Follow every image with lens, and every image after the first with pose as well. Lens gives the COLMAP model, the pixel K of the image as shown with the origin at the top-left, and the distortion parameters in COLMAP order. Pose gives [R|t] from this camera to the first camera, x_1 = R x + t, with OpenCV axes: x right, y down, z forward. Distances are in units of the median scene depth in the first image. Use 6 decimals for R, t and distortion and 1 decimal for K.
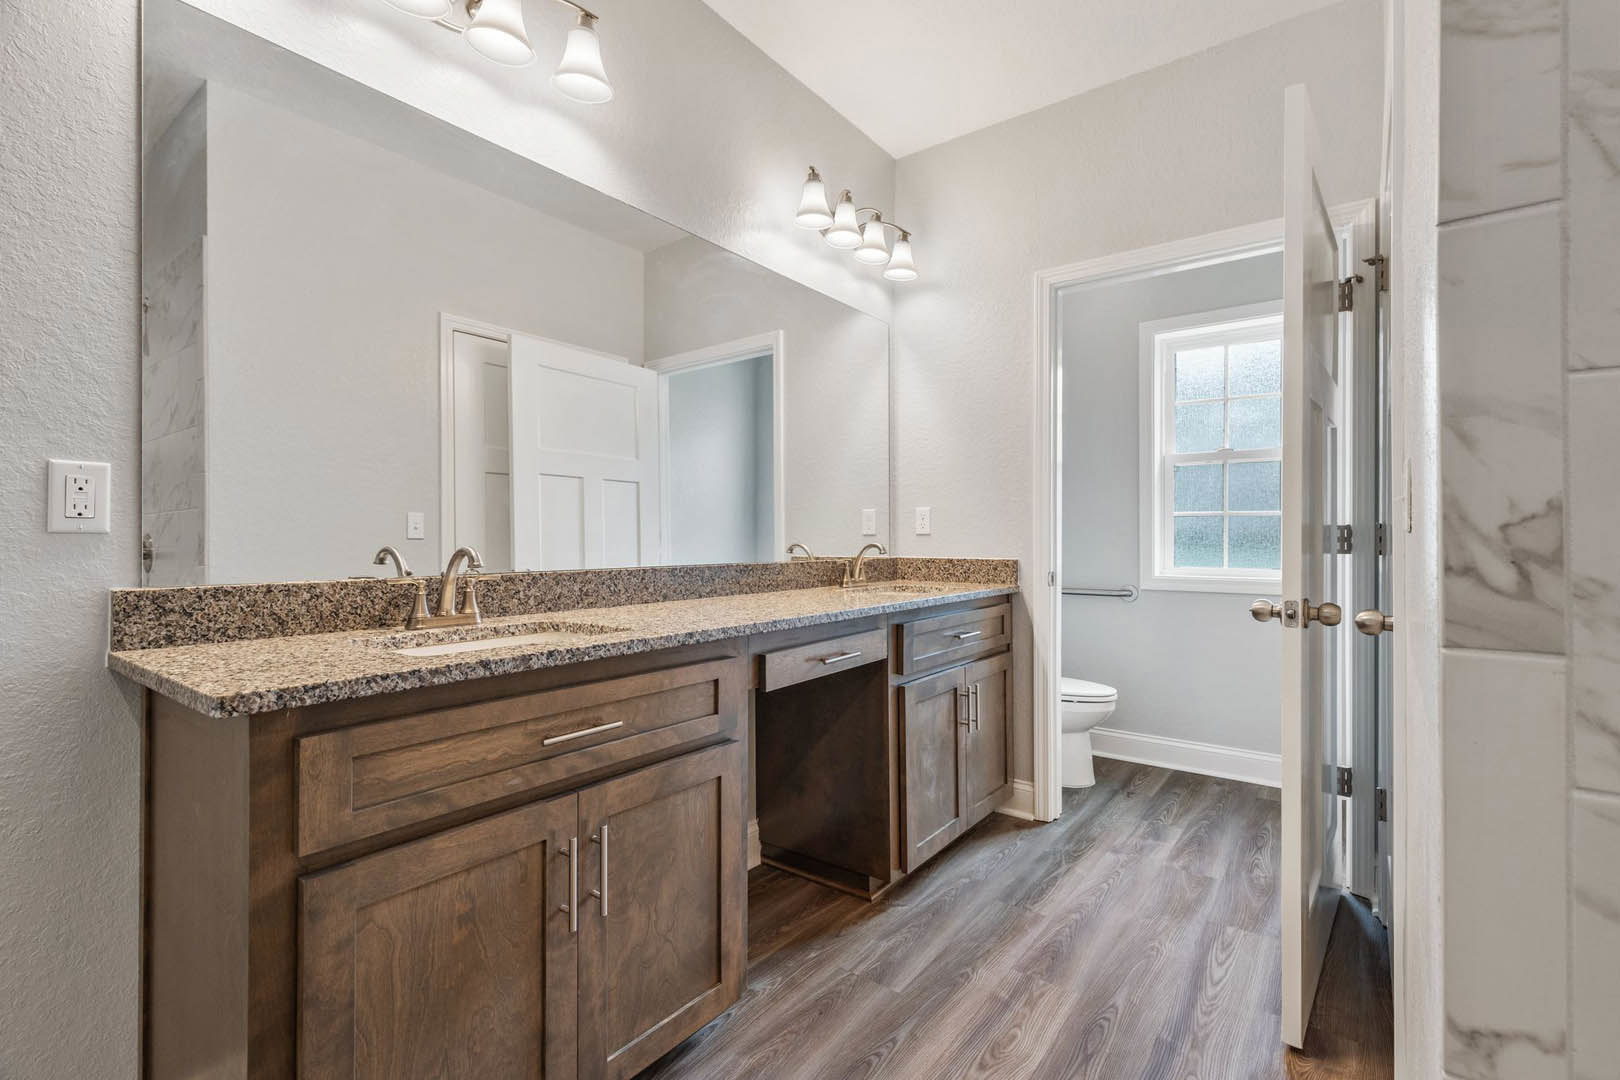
lens RADIAL K [[724.5, 0, 824.2], [0, 724.5, 537.1], [0, 0, 1]] dist [0.002911, 0.000513]
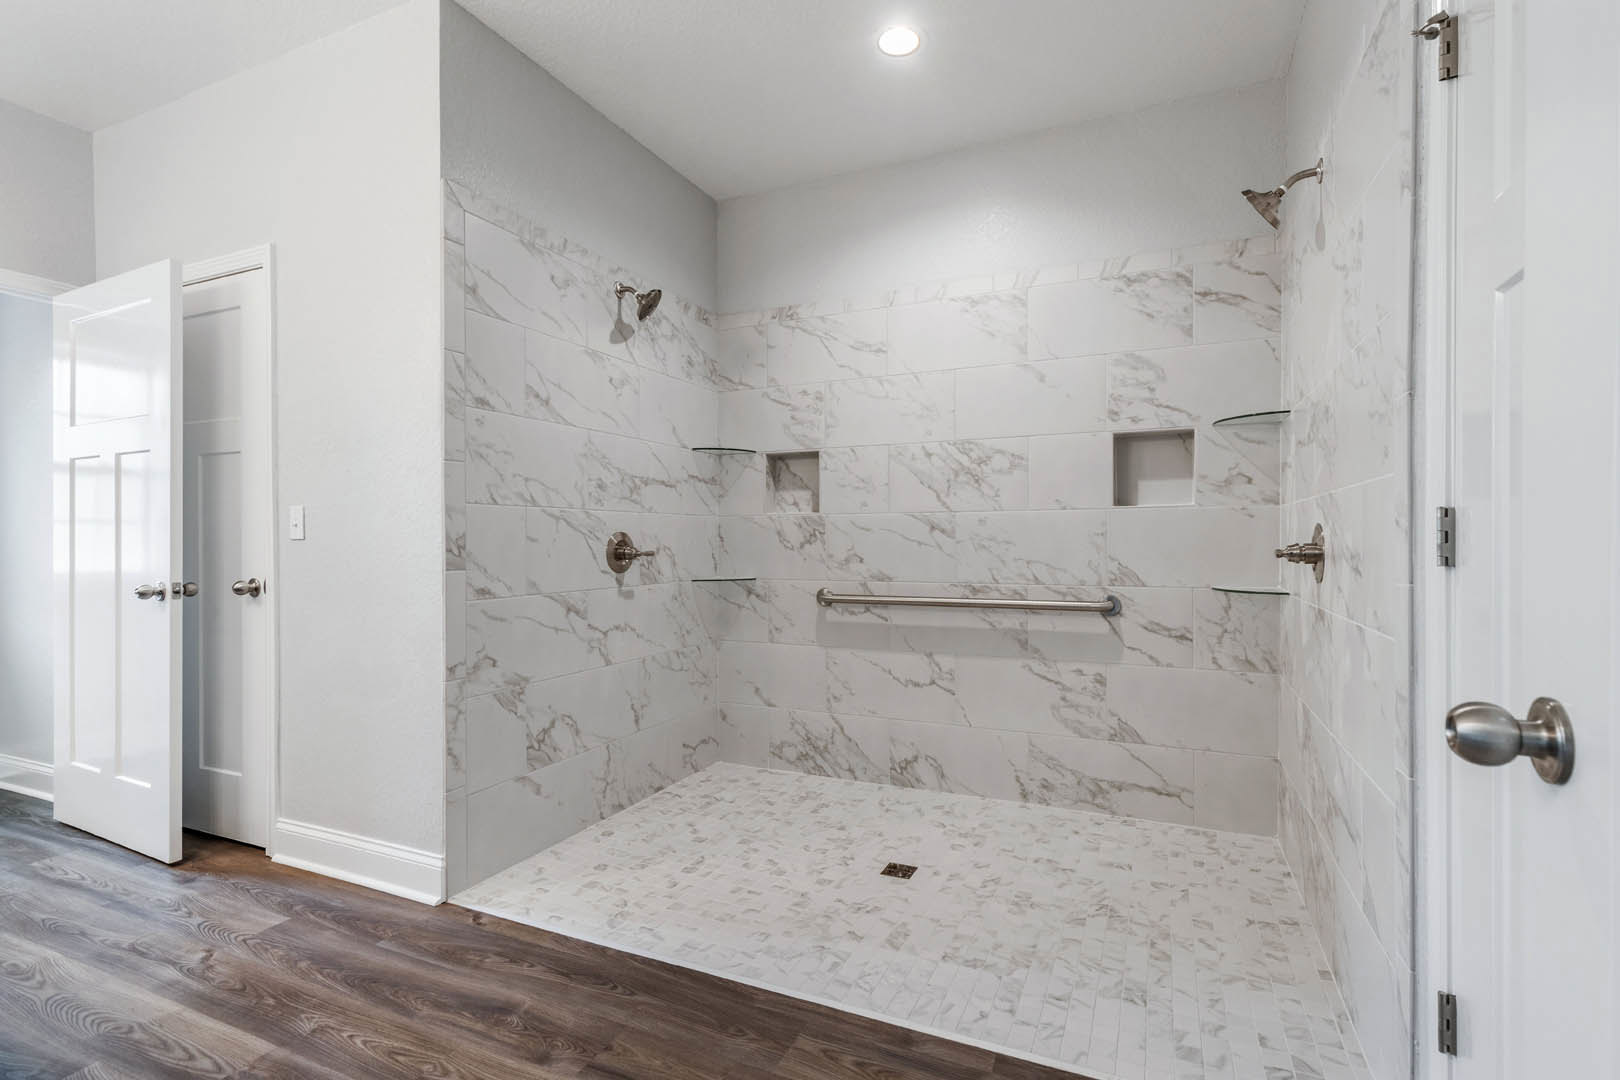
lens RADIAL K [[724.5, 0, 824.2], [0, 724.5, 537.1], [0, 0, 1]] dist [0.002911, 0.000513]
pose [[-0.222129, 0.000996, 0.975017, -1.195726], [0.003371, 0.999994, -0.000254, -0.006865], [-0.975011, 0.003231, -0.222131, -0.033456]]
